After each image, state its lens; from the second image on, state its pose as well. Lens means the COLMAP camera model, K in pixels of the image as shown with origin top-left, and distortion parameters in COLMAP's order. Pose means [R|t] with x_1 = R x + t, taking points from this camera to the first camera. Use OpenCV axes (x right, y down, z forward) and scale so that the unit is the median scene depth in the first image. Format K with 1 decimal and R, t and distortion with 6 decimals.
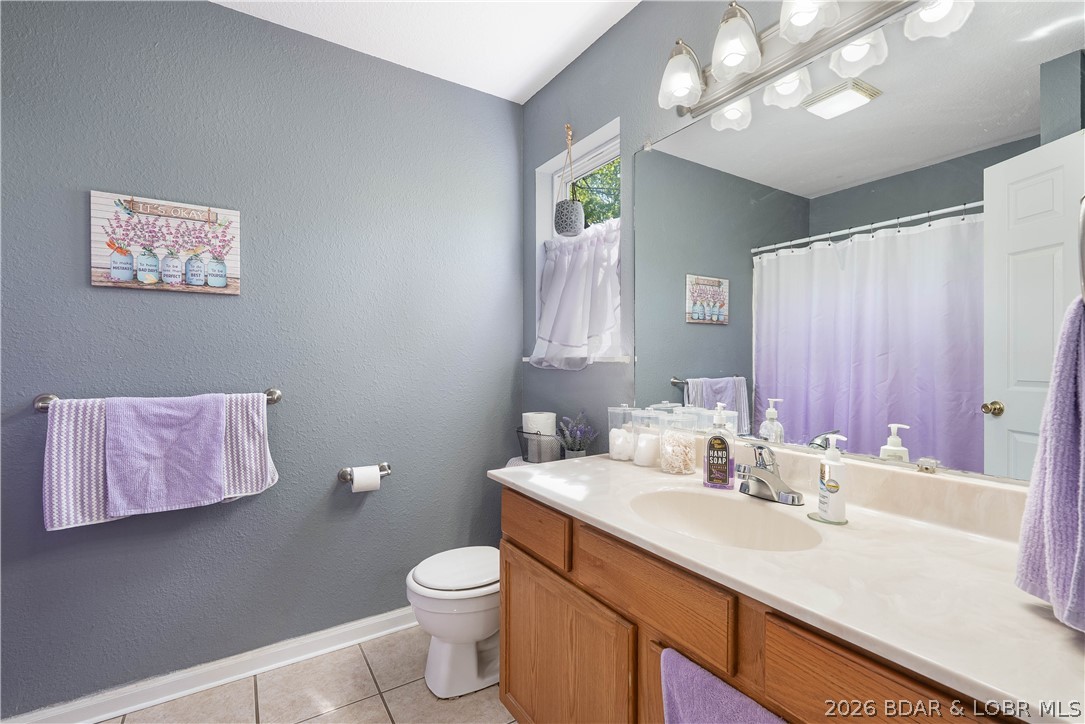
lens RADIAL K [[477.7, 0, 541.2], [0, 477.7, 361.4], [0, 0, 1]] dist [-0.004145, 0.000557]
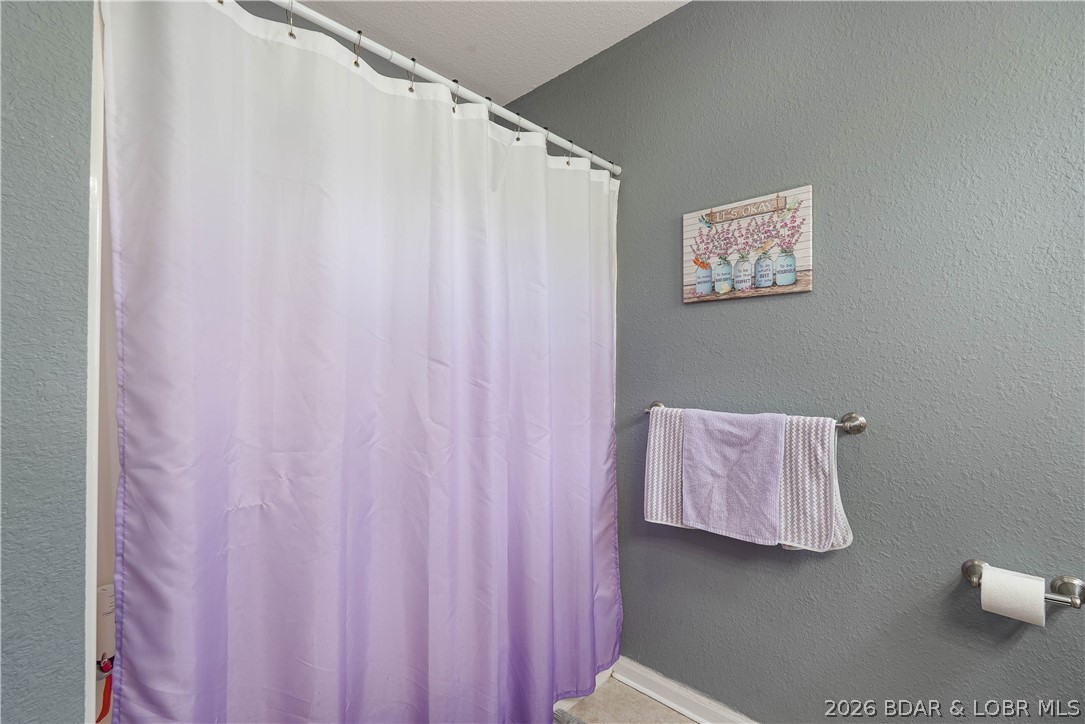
lens RADIAL K [[477.7, 0, 550.0], [0, 477.7, 370.6], [0, 0, 1]] dist [-0.004145, 0.000557]
pose [[0.261886, 0.000126, -0.965099, 0.016164], [-0.011743, 0.999926, -0.003056, 0.000116], [0.965027, 0.012134, 0.261868, 0.399502]]
